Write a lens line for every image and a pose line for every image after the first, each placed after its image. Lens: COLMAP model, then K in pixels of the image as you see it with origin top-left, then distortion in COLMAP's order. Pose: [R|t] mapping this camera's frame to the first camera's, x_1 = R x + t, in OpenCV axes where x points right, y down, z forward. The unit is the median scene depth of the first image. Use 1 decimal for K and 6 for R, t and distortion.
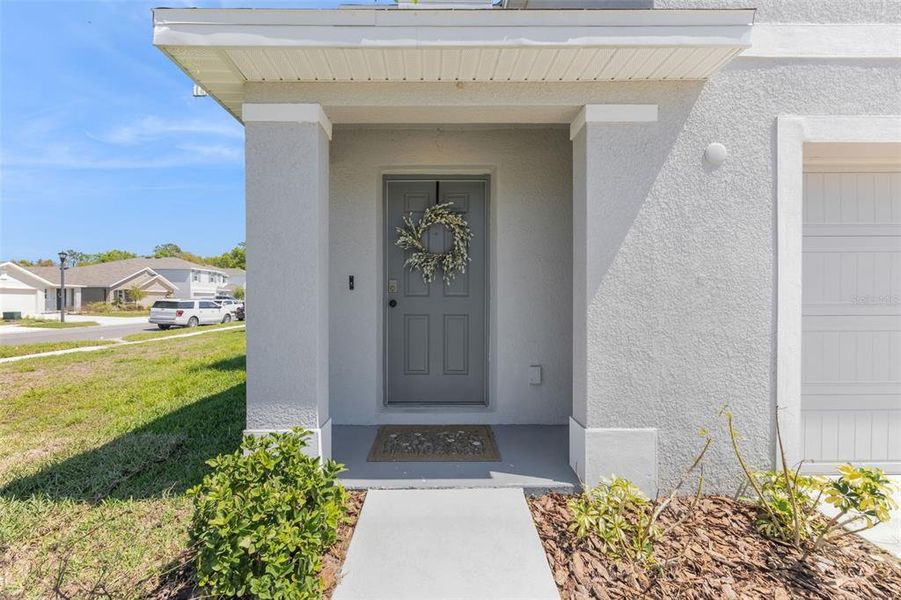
lens RADIAL K [[350.2, 0, 438.4], [0, 350.2, 298.5], [0, 0, 1]] dist [0.000658, -0.000214]
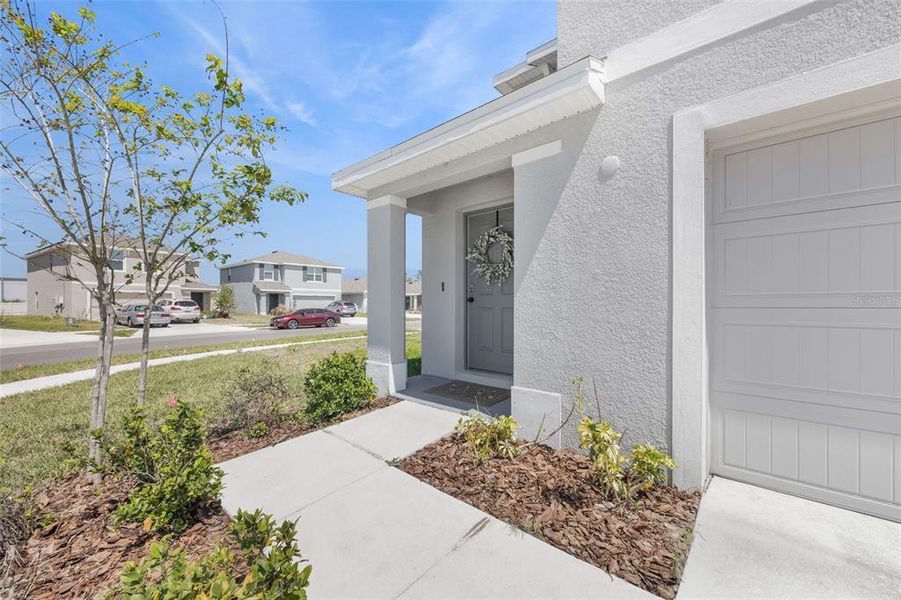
lens RADIAL K [[347.2, 0, 453.8], [0, 347.2, 299.2], [0, 0, 1]] dist [0.000767, -0.000035]
pose [[0.754425, -0.006816, -0.656351, 0.781100], [-0.001142, 0.999931, -0.011698, 0.028735], [0.656386, 0.009575, 0.754365, -0.136000]]
